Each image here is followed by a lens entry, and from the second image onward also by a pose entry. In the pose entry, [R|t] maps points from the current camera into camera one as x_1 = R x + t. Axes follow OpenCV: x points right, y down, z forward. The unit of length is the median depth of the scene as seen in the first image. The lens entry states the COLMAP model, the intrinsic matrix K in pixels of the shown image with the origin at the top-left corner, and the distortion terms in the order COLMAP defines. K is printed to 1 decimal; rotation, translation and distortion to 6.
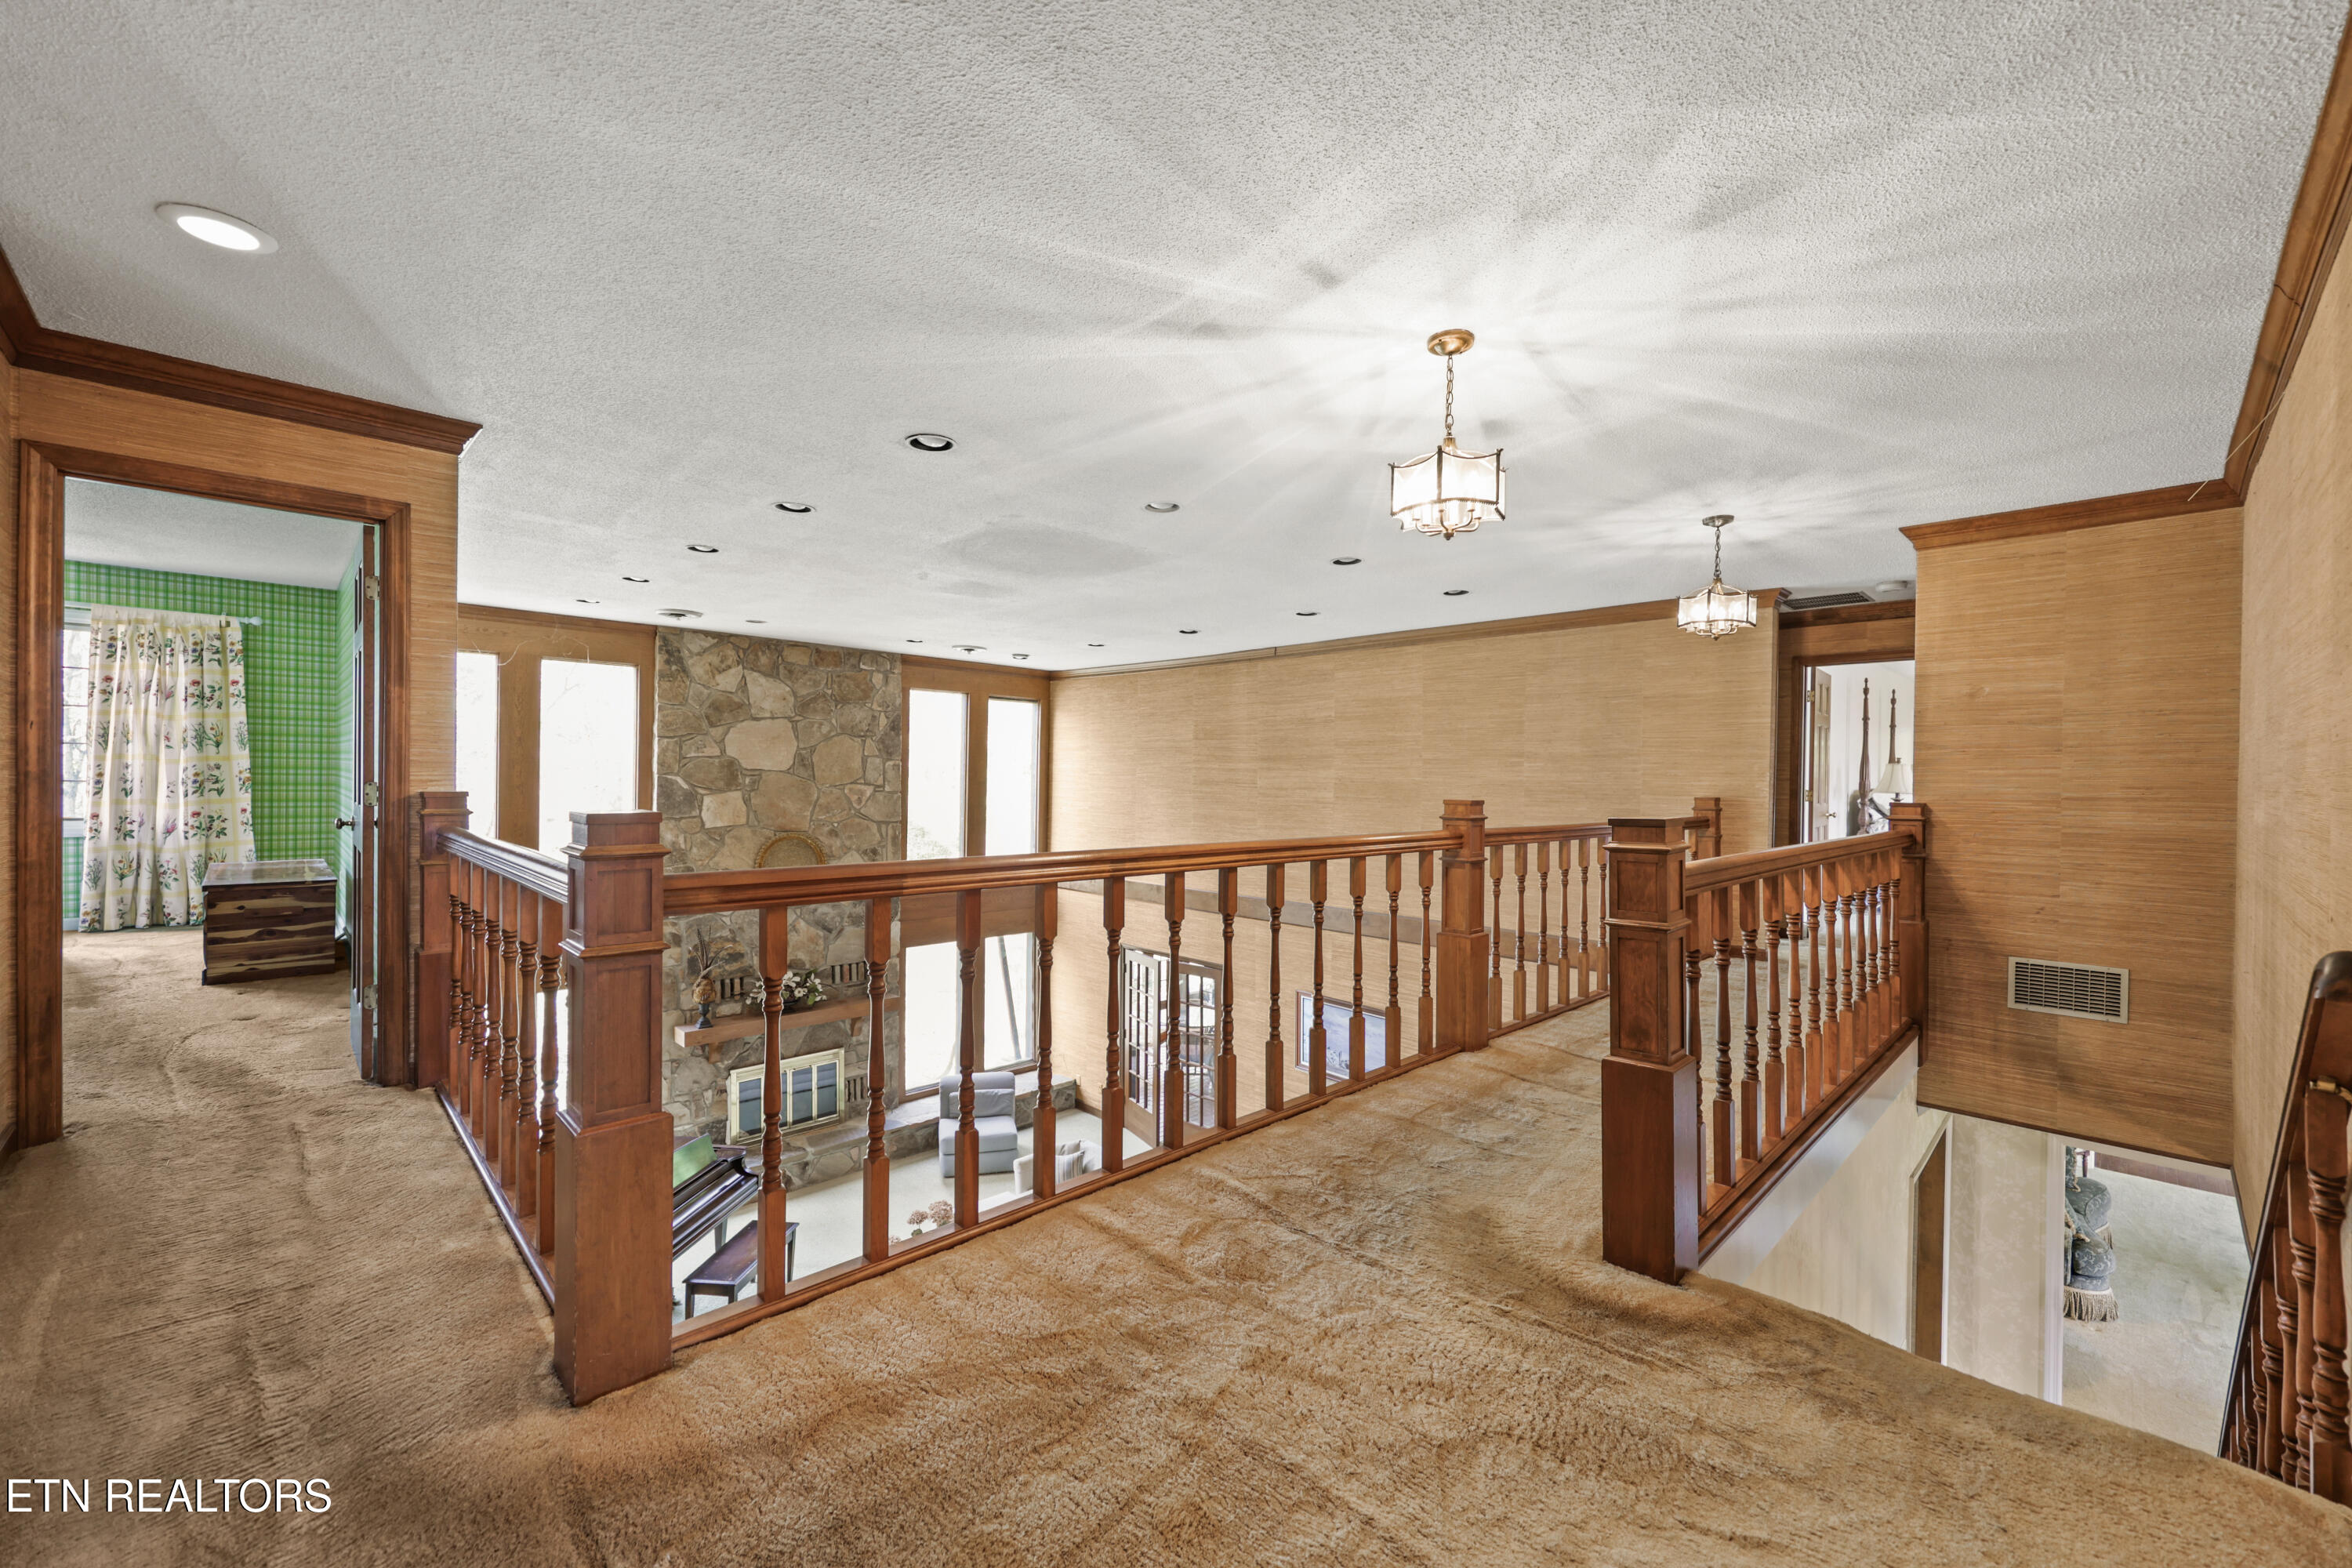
lens RADIAL K [[975.5, 0, 1180.4], [0, 975.5, 782.7], [0, 0, 1]] dist [0.000265, -0.000106]
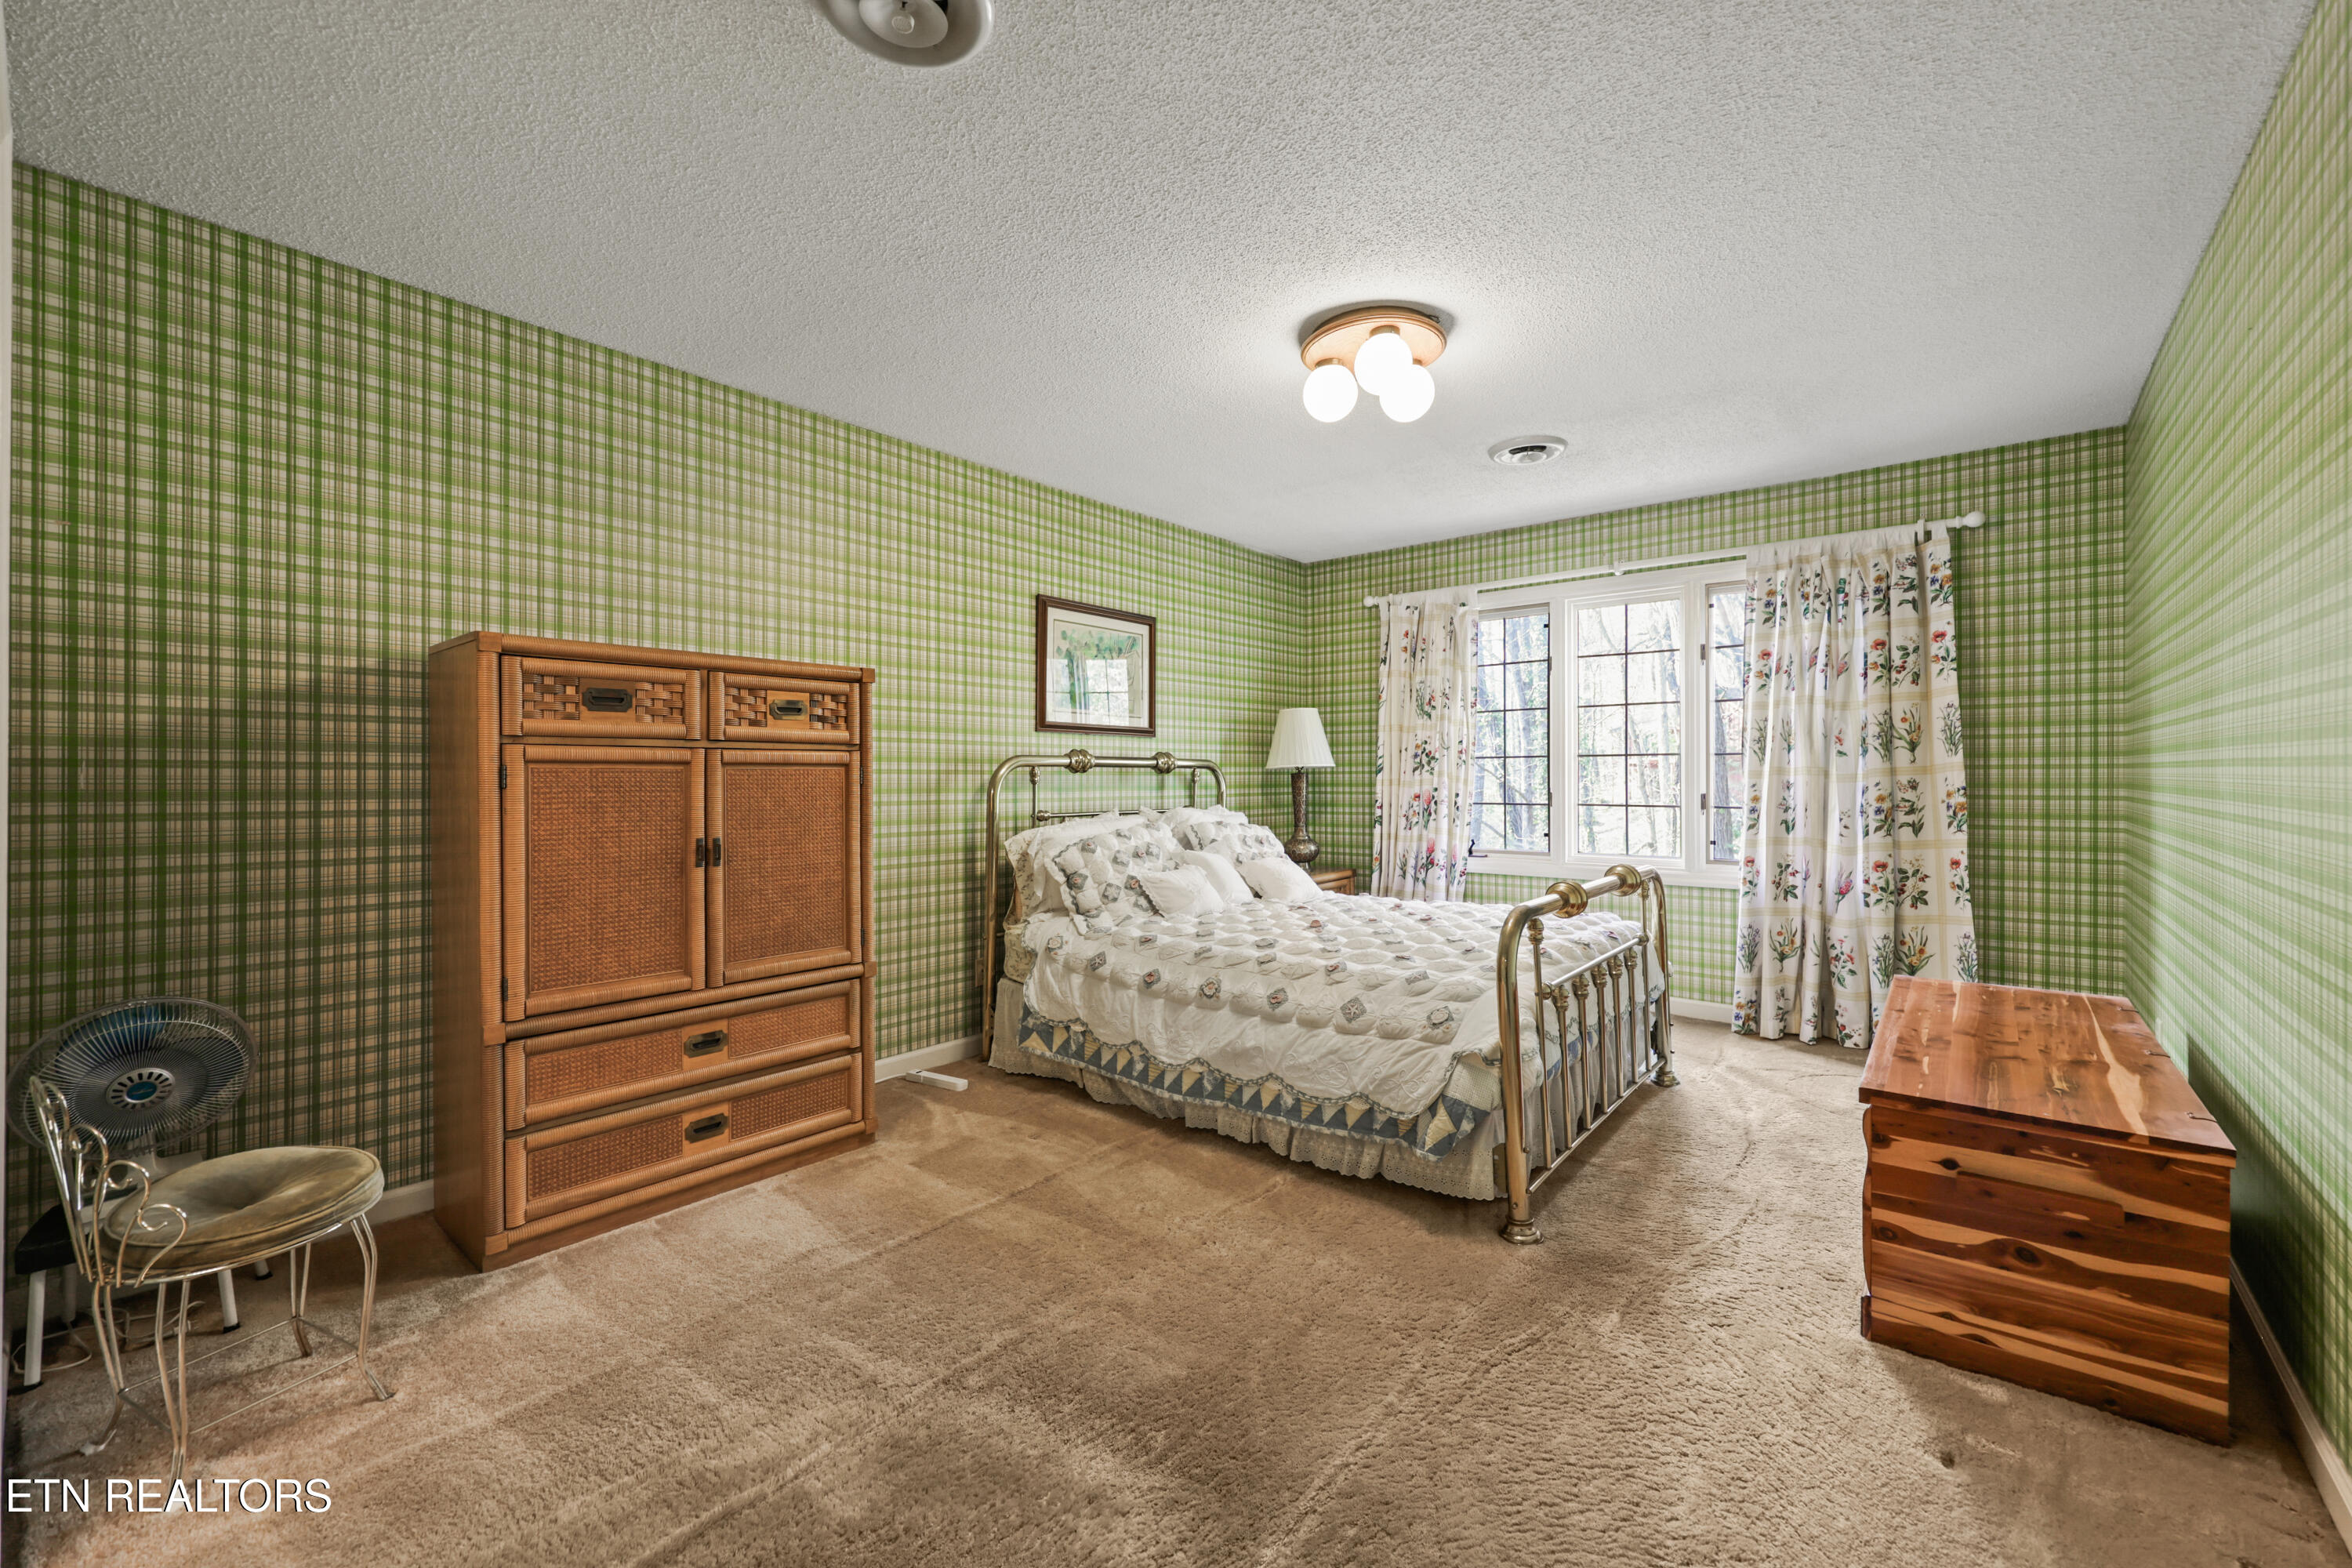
lens RADIAL K [[975.5, 0, 1180.4], [0, 975.5, 782.7], [0, 0, 1]] dist [0.000265, -0.000106]
pose [[0.133679, -0.013490, -0.990933, -0.482361], [-0.006499, 0.999874, -0.014488, -0.006923], [0.991003, 0.008377, 0.133574, 0.503511]]
